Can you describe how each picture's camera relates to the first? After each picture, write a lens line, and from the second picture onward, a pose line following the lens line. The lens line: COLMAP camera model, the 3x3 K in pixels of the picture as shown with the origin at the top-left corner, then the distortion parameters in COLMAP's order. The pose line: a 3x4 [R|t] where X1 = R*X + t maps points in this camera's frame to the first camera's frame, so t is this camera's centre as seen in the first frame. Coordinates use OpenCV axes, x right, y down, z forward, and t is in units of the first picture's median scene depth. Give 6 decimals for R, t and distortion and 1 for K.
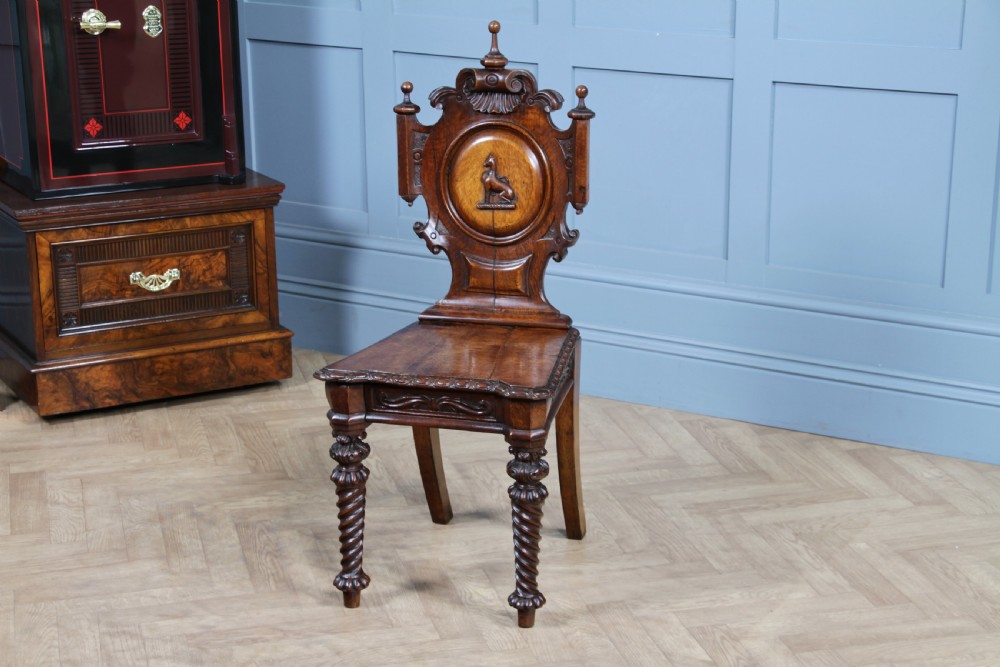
lens RADIAL K [[1908.1, 0, 501.0], [0, 1908.1, 350.4], [0, 0, 1]] dist [0.233436, 0.000000]
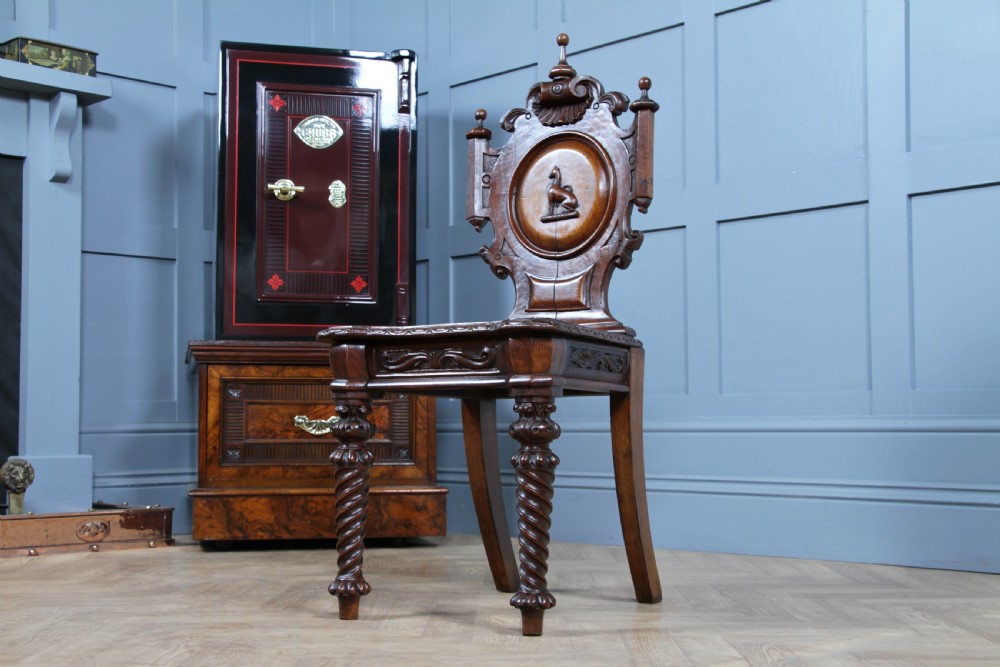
lens RADIAL K [[1383.3, 0, 498.4], [0, 1383.3, 350.3], [0, 0, 1]] dist [0.059774, 0.000000]
pose [[0.966224, -0.010344, -0.257497, 0.123398], [-0.077014, 0.941942, -0.326824, 0.181530], [0.245928, 0.335616, 0.909330, 0.343697]]
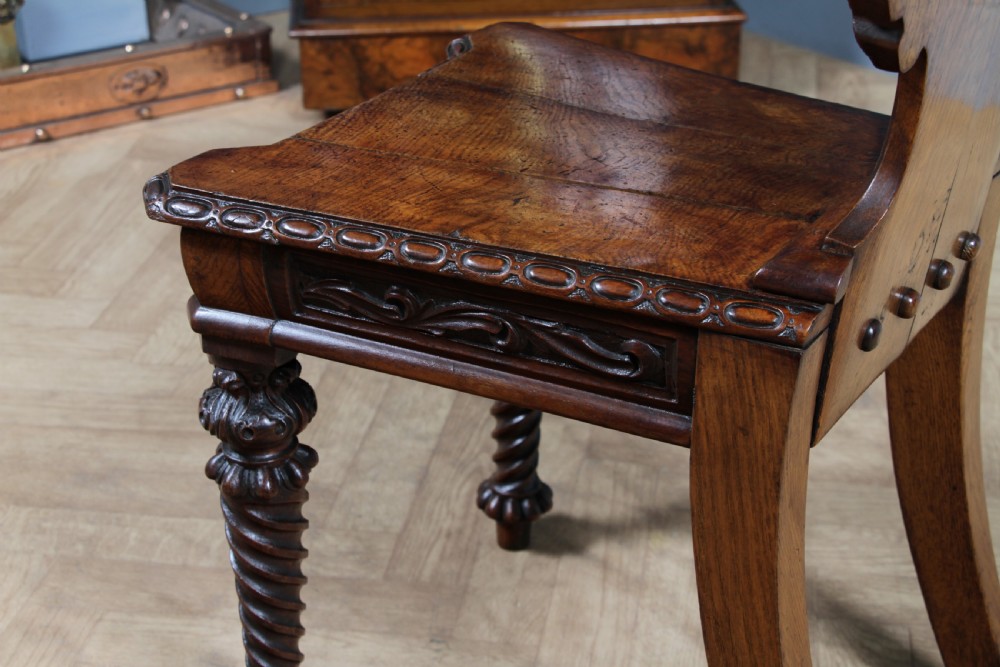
lens RADIAL K [[1727.5, 0, 491.2], [0, 1727.5, 324.0], [0, 0, 1]] dist [0.172984, 0.000000]
pose [[0.915476, 0.172828, -0.363365, 0.030003], [-0.107862, 0.975413, 0.192186, -0.012814], [0.387646, -0.136749, 0.911609, 0.544224]]
